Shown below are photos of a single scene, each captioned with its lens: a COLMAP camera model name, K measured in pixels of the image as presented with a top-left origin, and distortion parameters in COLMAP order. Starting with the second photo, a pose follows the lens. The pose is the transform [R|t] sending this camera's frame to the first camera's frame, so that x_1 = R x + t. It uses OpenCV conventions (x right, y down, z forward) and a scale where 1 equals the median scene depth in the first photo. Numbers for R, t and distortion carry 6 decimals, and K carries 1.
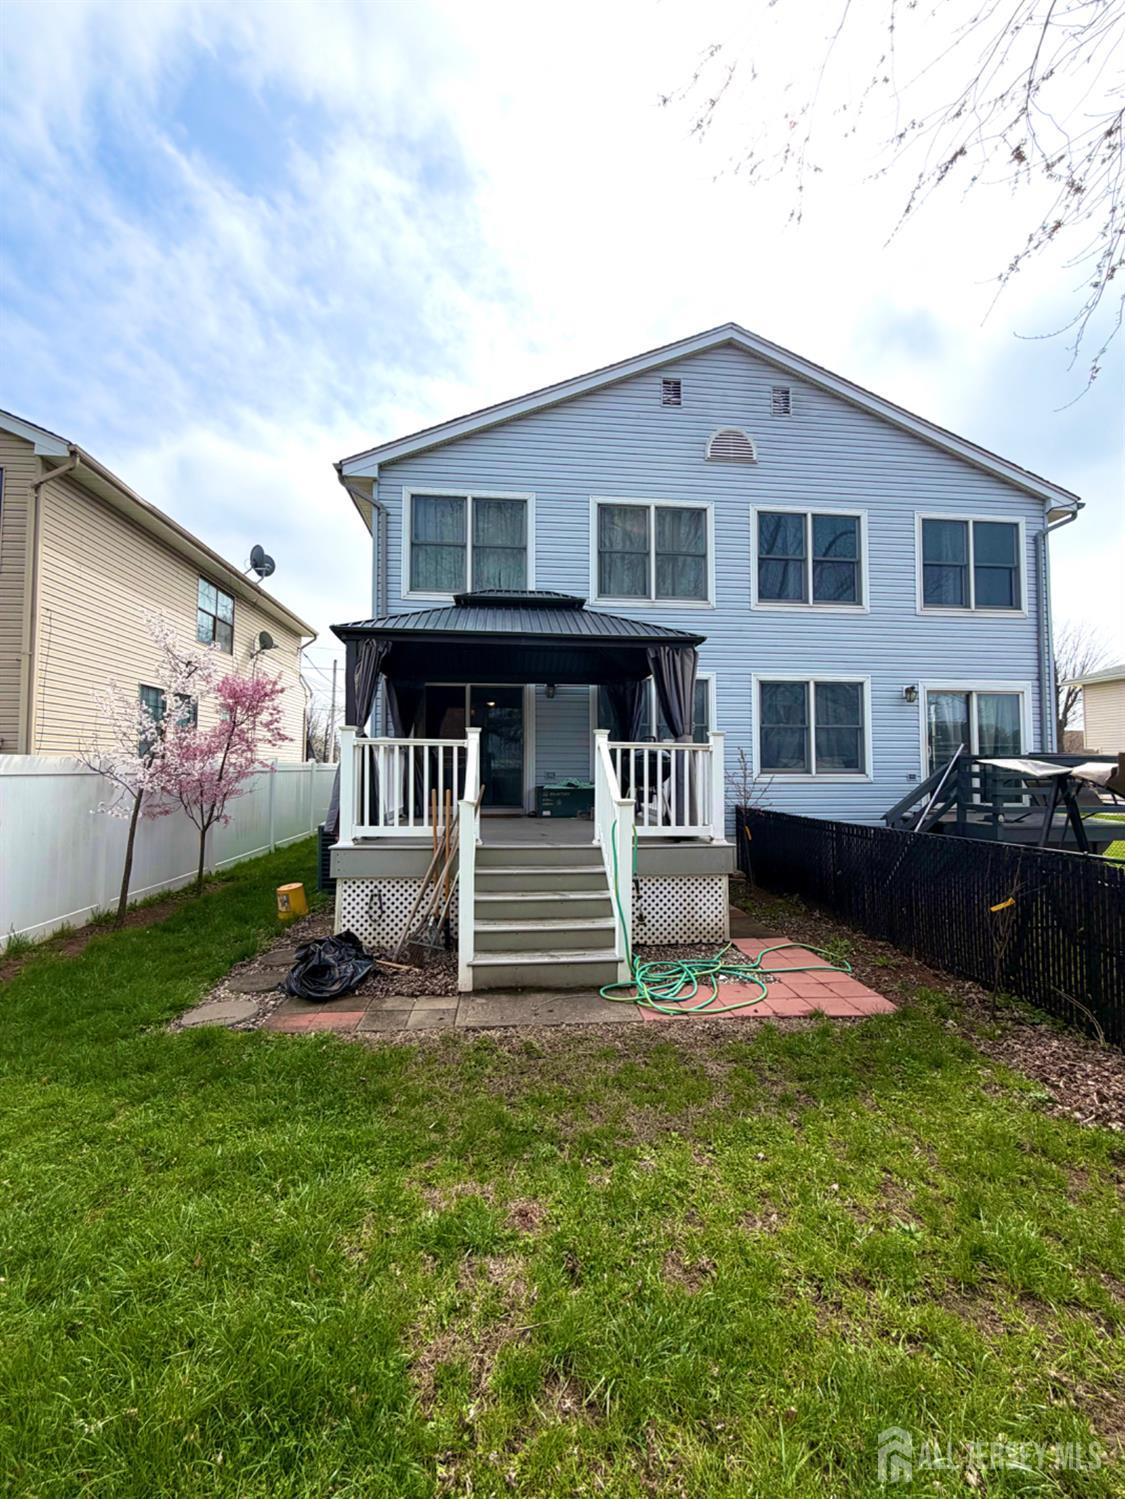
lens RADIAL K [[599.6, 0, 561.5], [0, 599.6, 745.1], [0, 0, 1]] dist [0.001621, -0.000380]
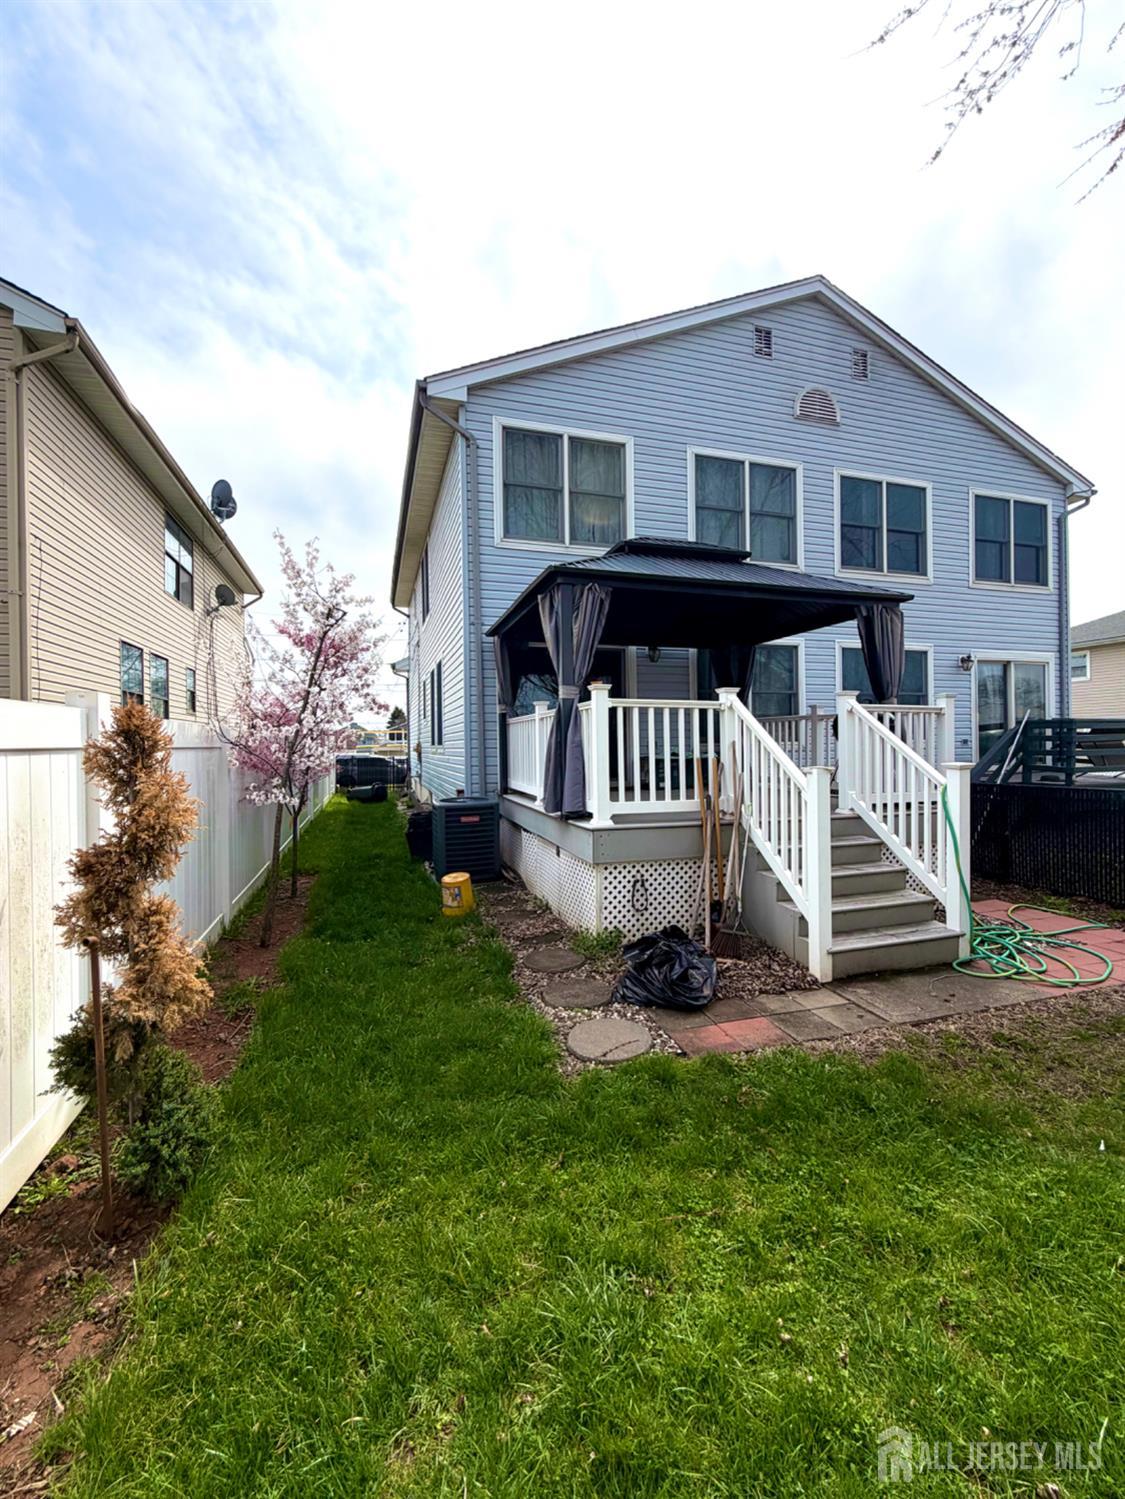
lens RADIAL K [[599.6, 0, 561.5], [0, 599.6, 745.1], [0, 0, 1]] dist [0.001621, -0.000380]
pose [[0.980779, -0.014602, 0.194573, -0.343316], [0.006367, 0.999060, 0.042881, 0.009838], [-0.195017, -0.040818, 0.979950, 0.107142]]
